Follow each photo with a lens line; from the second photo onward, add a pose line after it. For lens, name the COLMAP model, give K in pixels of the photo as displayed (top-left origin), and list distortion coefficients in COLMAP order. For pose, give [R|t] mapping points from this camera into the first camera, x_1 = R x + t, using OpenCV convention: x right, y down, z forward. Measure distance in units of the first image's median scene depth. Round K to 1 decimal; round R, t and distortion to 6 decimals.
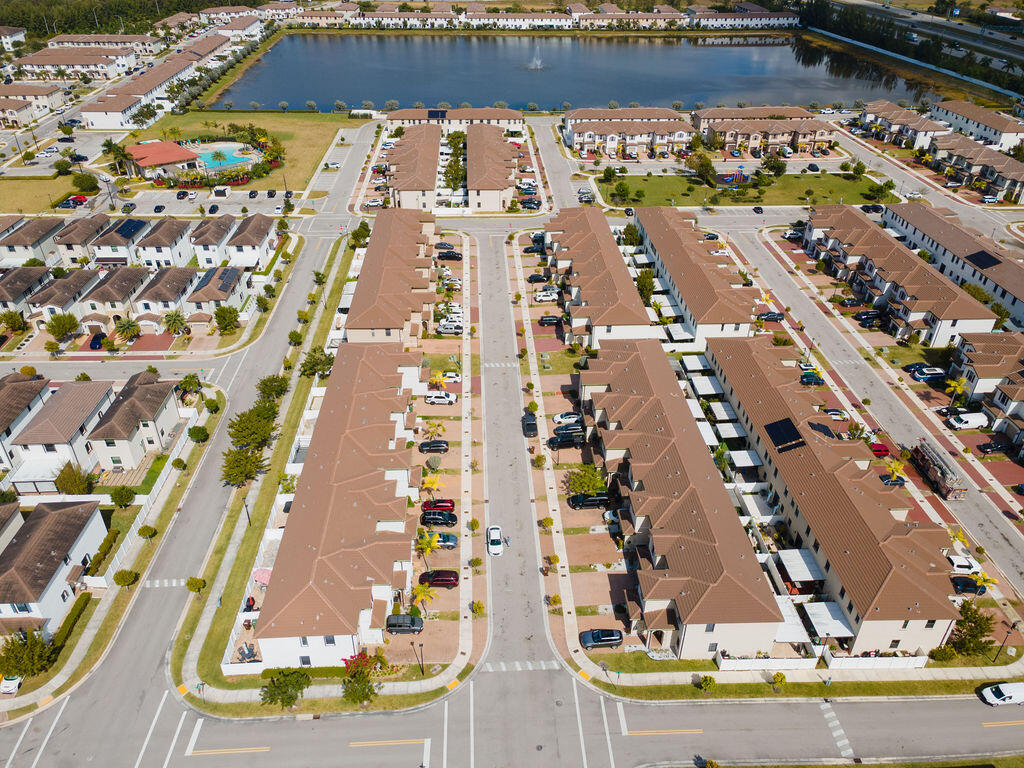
lens RADIAL K [[751.3, 0, 514.4], [0, 751.3, 381.4], [0, 0, 1]] dist [0.029273, 0.025537]
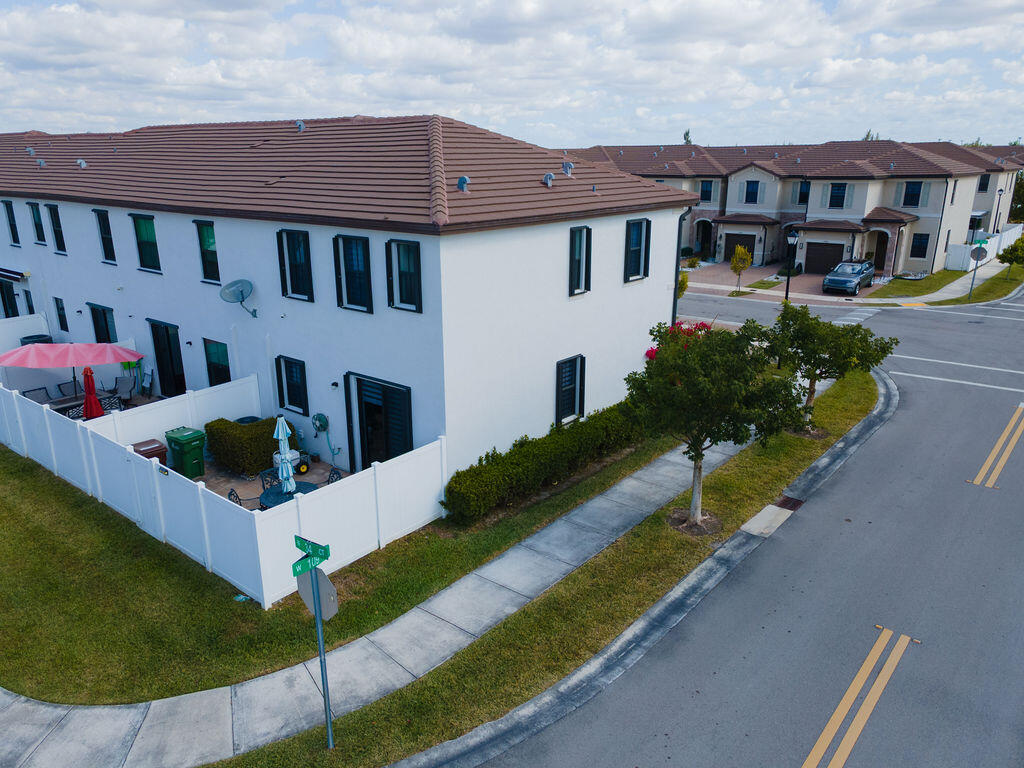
lens RADIAL K [[751.3, 0, 511.0], [0, 751.3, 387.2], [0, 0, 1]] dist [0.029273, 0.025537]
pose [[0.672551, -0.229099, 0.703697, -0.439277], [0.405853, 0.909311, -0.091849, 0.373520], [-0.618837, 0.347370, 0.704539, 0.826421]]
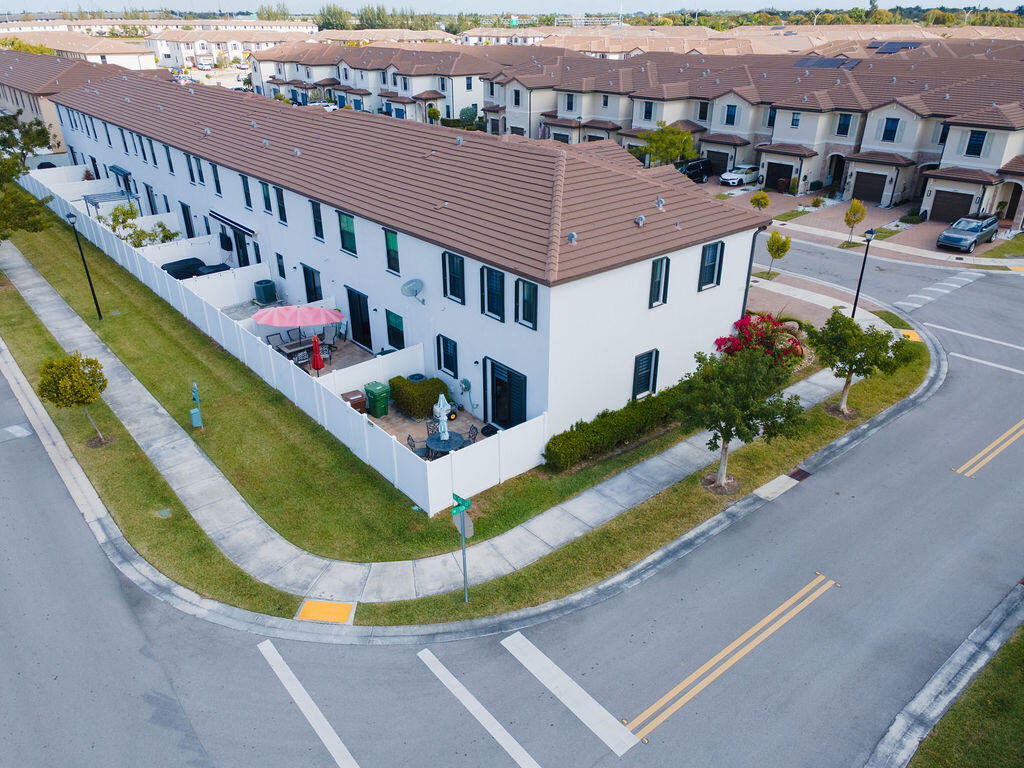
lens RADIAL K [[751.3, 0, 509.8], [0, 751.3, 389.7], [0, 0, 1]] dist [0.029273, 0.025537]
pose [[0.800575, -0.280225, 0.529673, -0.476228], [0.331974, 0.943285, -0.002715, 0.349070], [-0.498872, 0.178011, 0.848197, 0.744263]]
